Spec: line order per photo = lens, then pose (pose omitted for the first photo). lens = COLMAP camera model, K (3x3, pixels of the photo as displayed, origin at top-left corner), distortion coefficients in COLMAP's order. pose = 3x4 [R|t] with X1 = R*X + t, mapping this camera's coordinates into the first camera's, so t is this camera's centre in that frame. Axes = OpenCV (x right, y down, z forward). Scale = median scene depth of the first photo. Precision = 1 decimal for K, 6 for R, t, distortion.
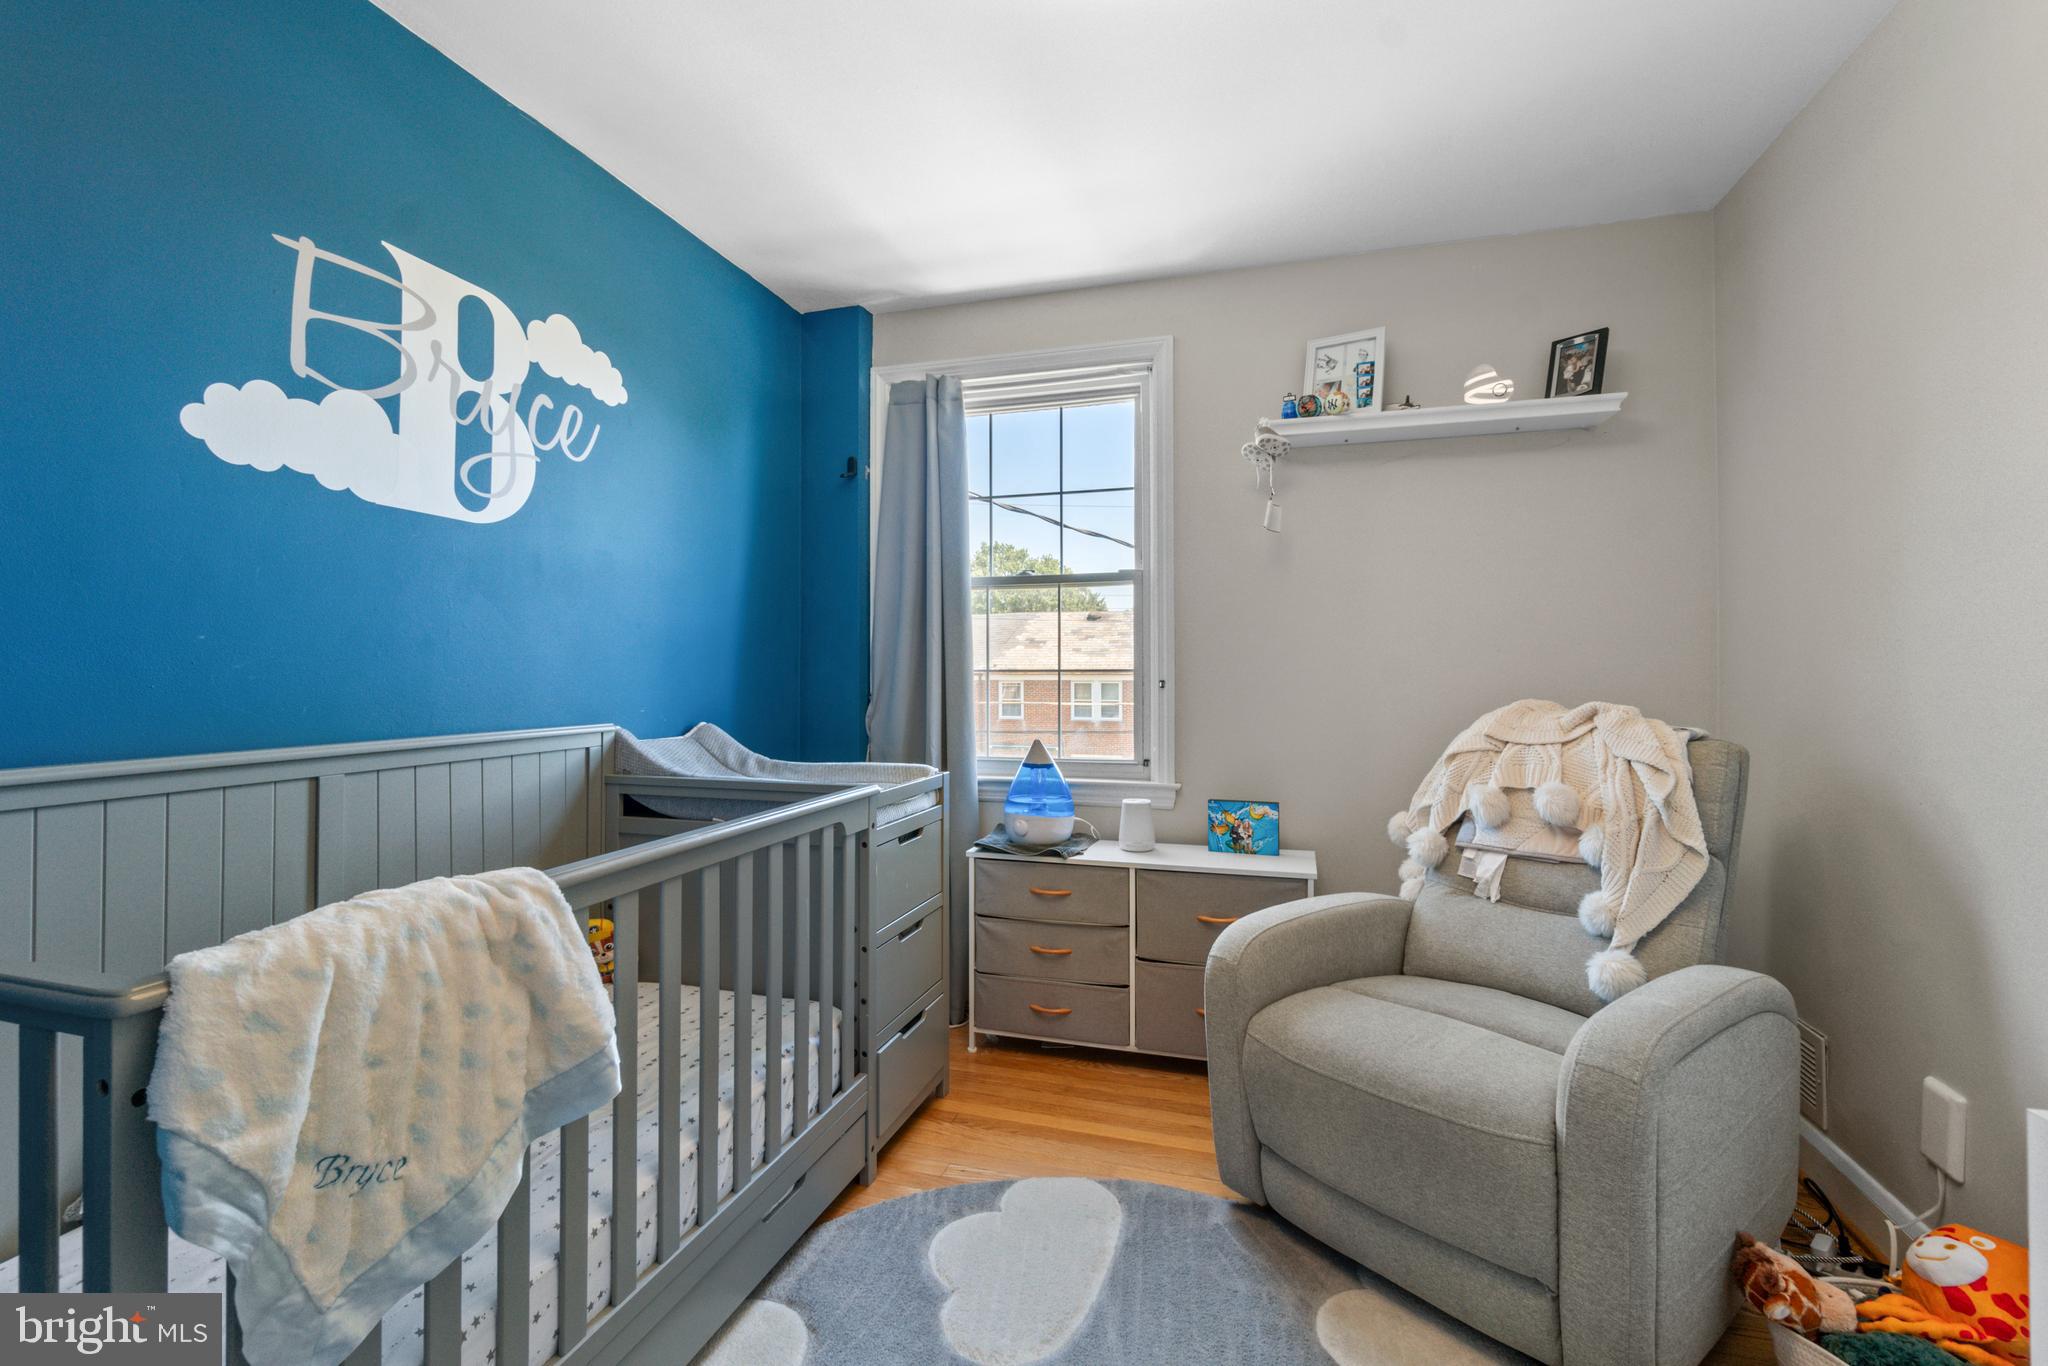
lens RADIAL K [[897.1, 0, 1022.9], [0, 897.1, 668.3], [0, 0, 1]] dist [-0.003881, 0.000250]
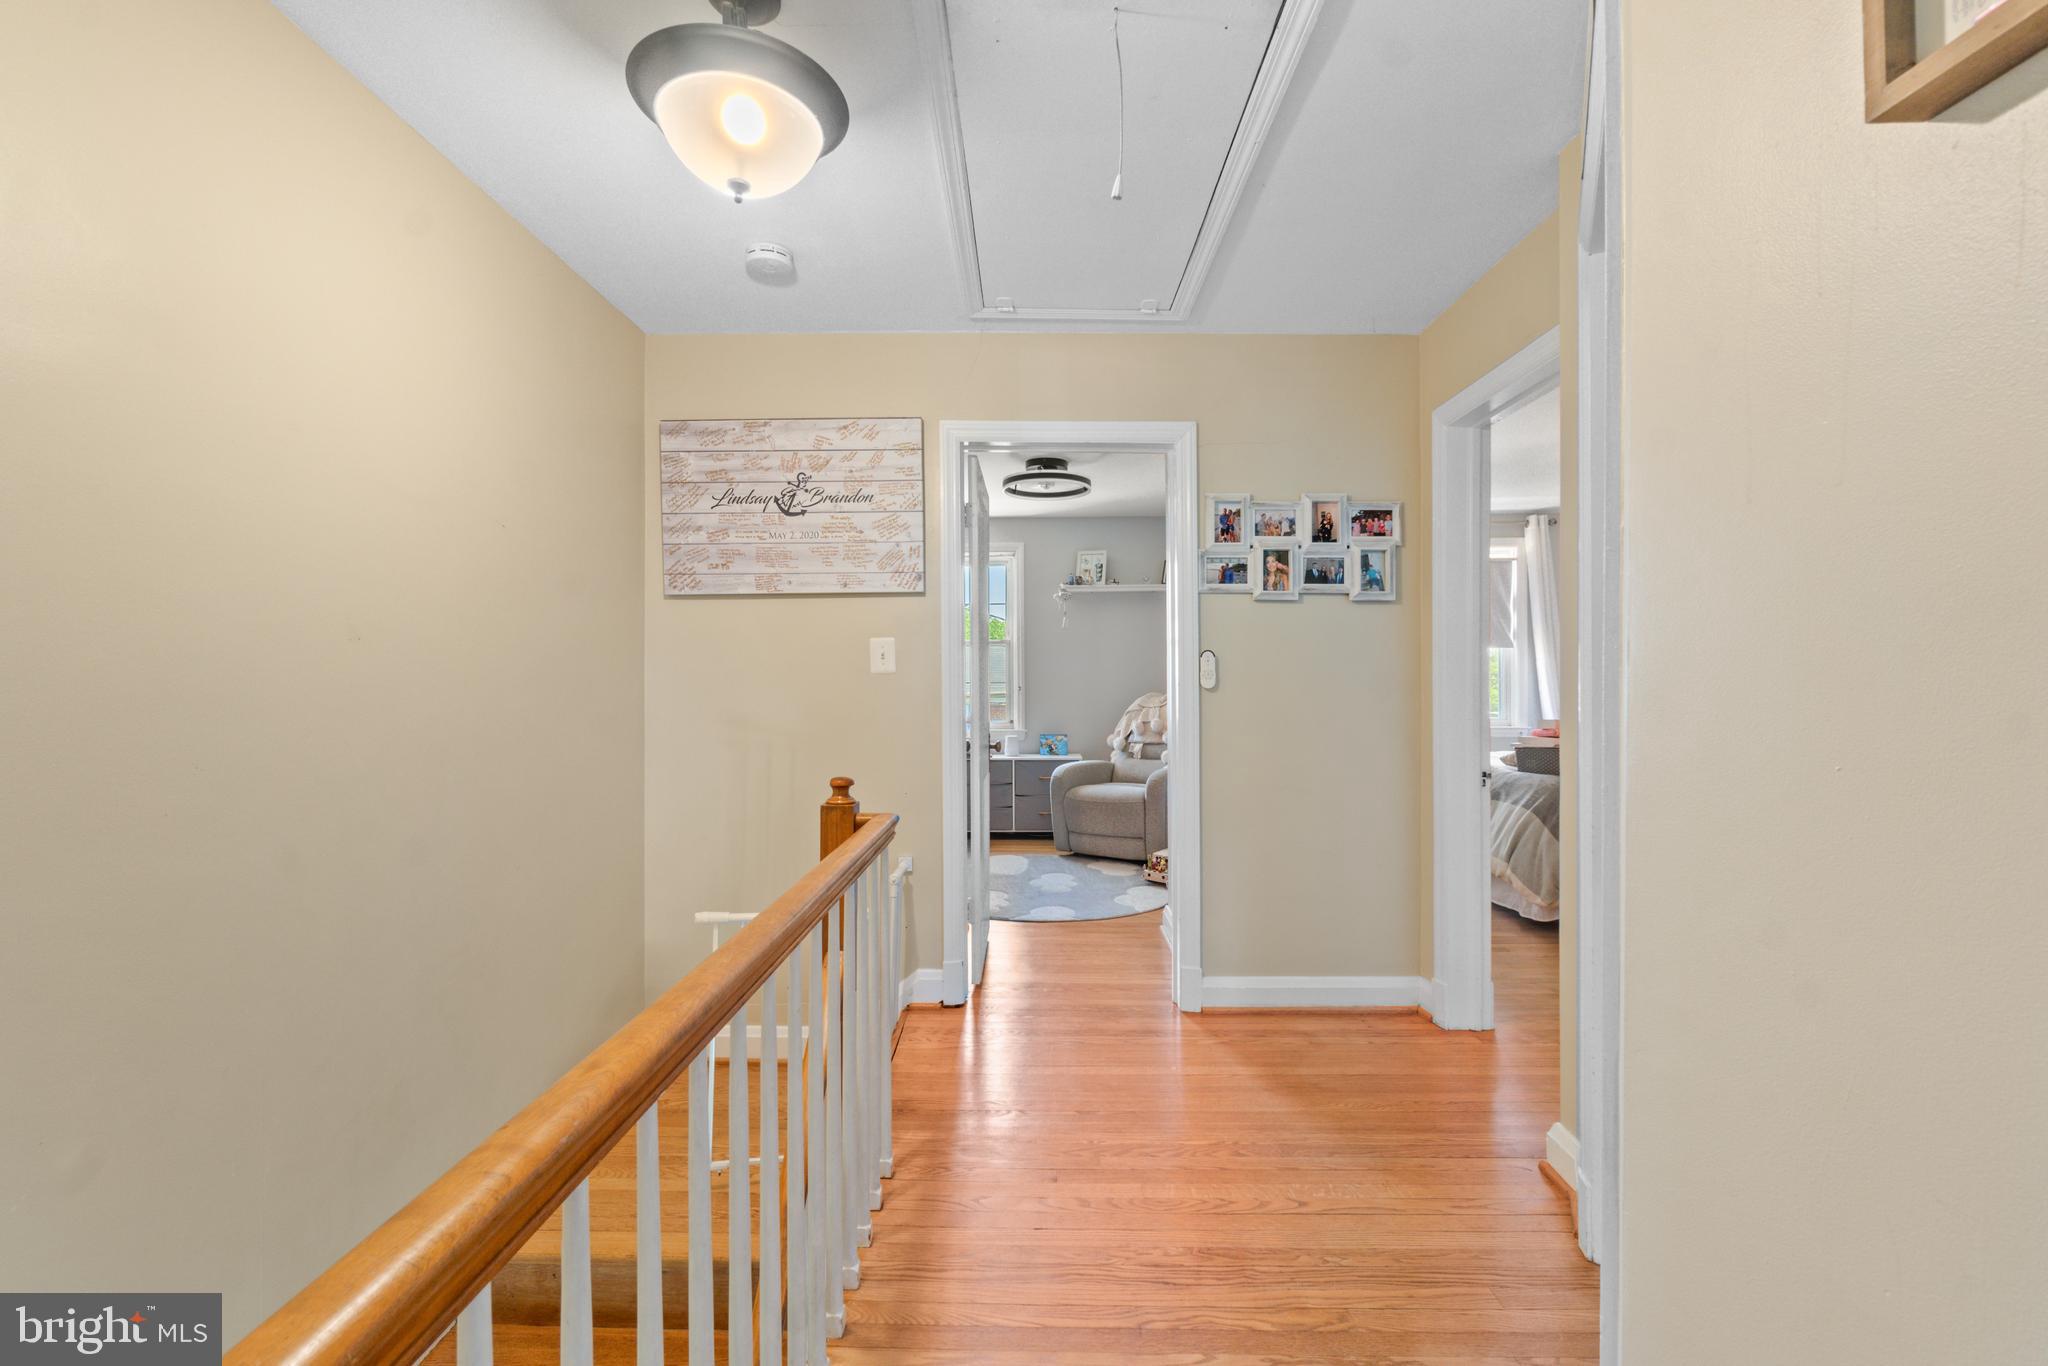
lens RADIAL K [[897.1, 0, 1023.2], [0, 897.1, 683.8], [0, 0, 1]] dist [-0.003881, 0.000250]
pose [[0.958869, -0.002029, 0.283843, -0.656853], [-0.000879, 0.999948, 0.010116, -0.024002], [-0.283849, -0.009950, 0.958817, -1.658083]]
